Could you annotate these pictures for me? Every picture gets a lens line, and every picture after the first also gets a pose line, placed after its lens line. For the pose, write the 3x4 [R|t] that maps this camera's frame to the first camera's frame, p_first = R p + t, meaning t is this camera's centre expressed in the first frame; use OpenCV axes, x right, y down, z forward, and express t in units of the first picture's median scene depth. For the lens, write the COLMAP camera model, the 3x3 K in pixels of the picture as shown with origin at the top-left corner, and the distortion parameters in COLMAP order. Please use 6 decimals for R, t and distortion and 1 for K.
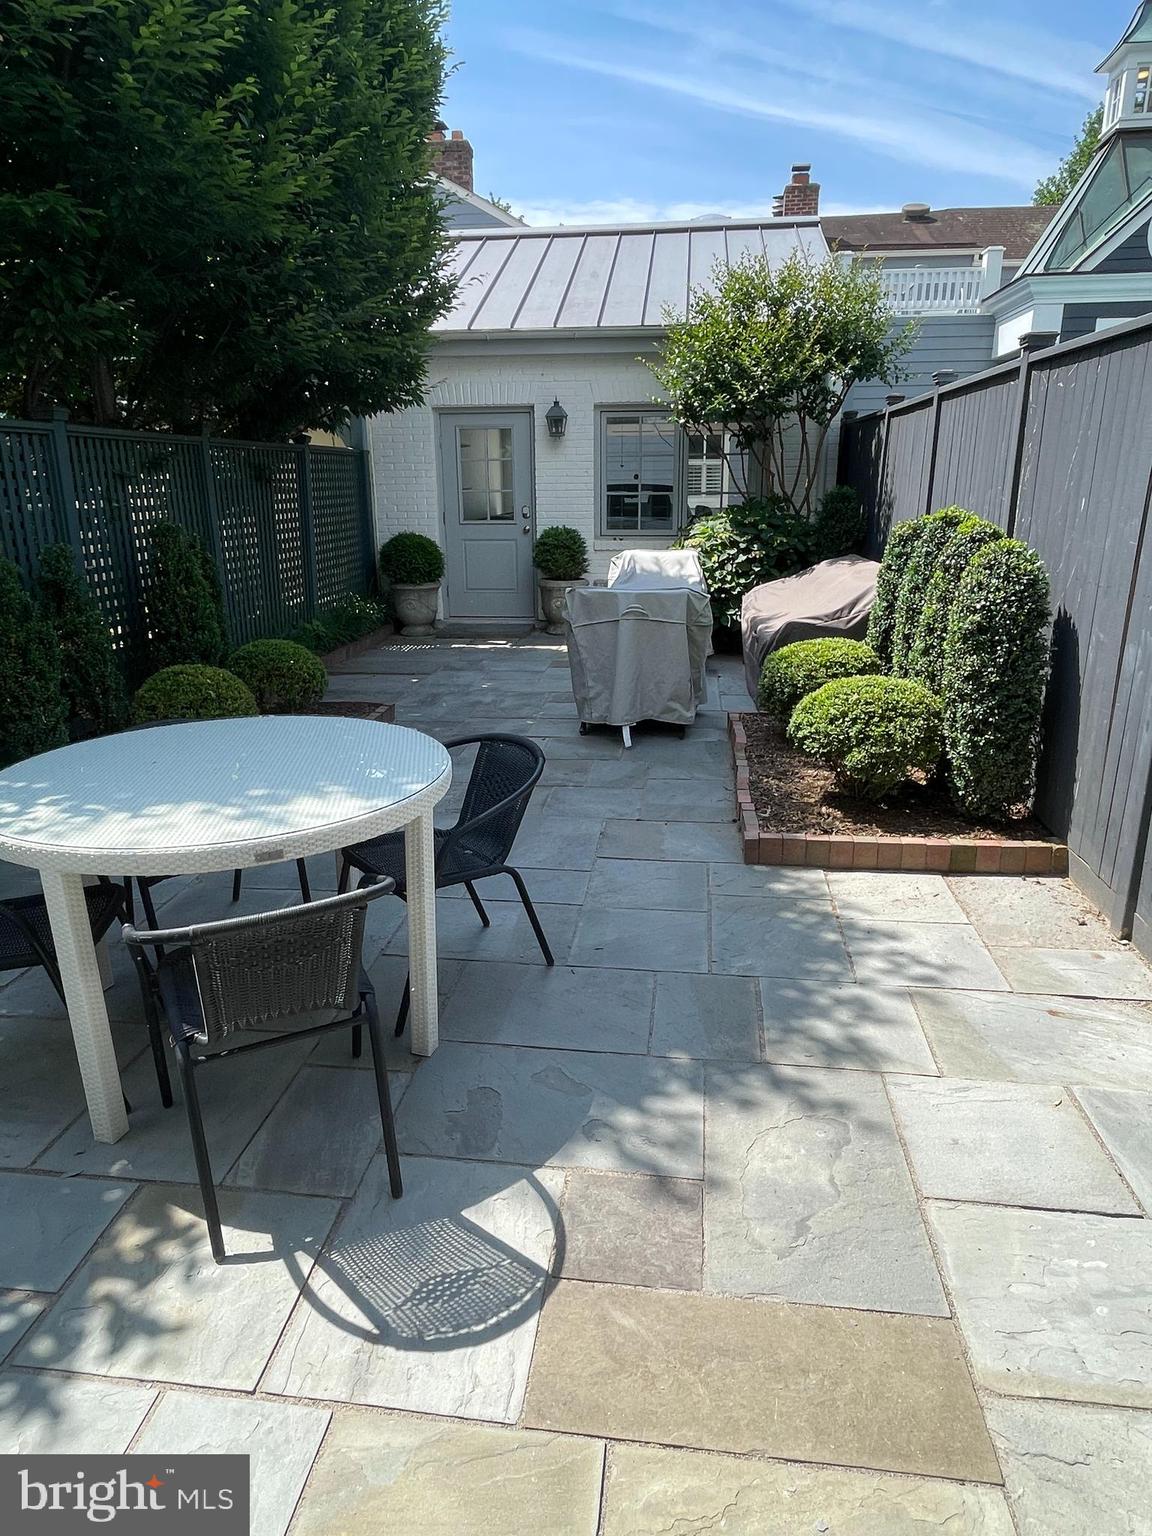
lens RADIAL K [[944.9, 0, 571.0], [0, 944.9, 763.3], [0, 0, 1]] dist [0.030137, 0.003435]
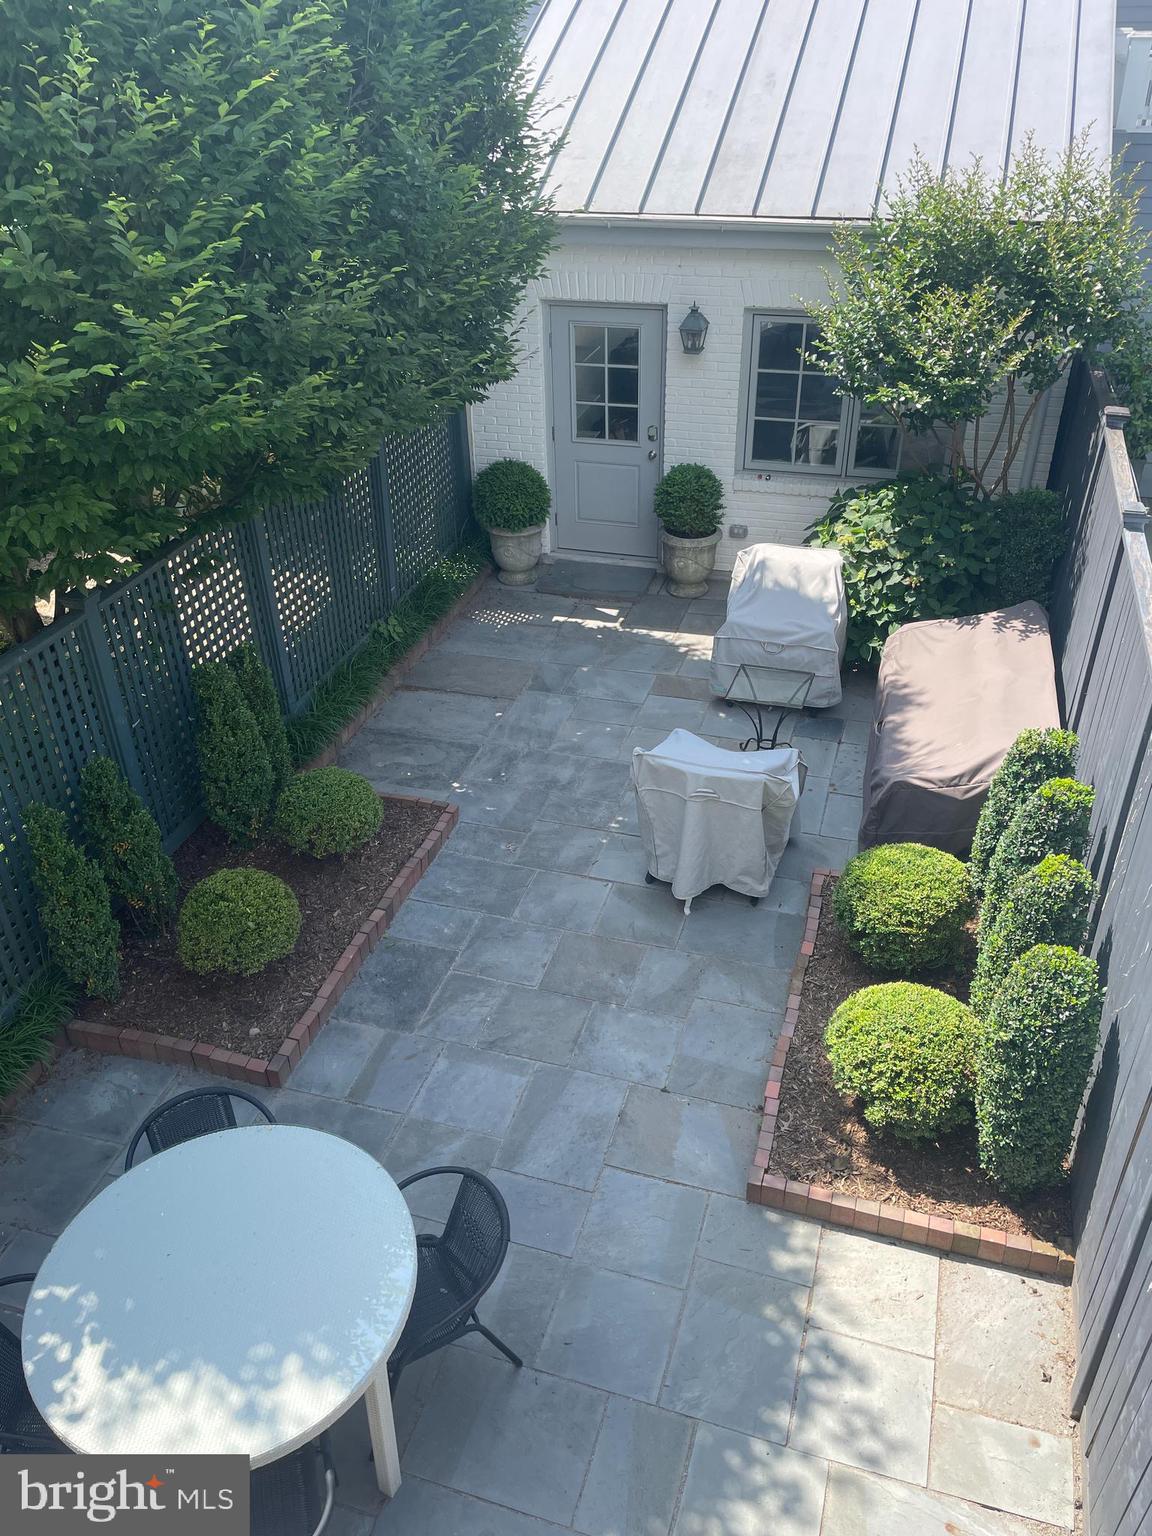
lens RADIAL K [[1165.9, 0, 572.8], [0, 1165.9, 766.0], [0, 0, 1]] dist [0.057136, -0.033178]
pose [[0.983941, 0.085604, -0.156629, 0.079719], [-0.035272, 0.953440, 0.299512, -0.353875], [0.174976, -0.289177, 0.941148, -0.038071]]
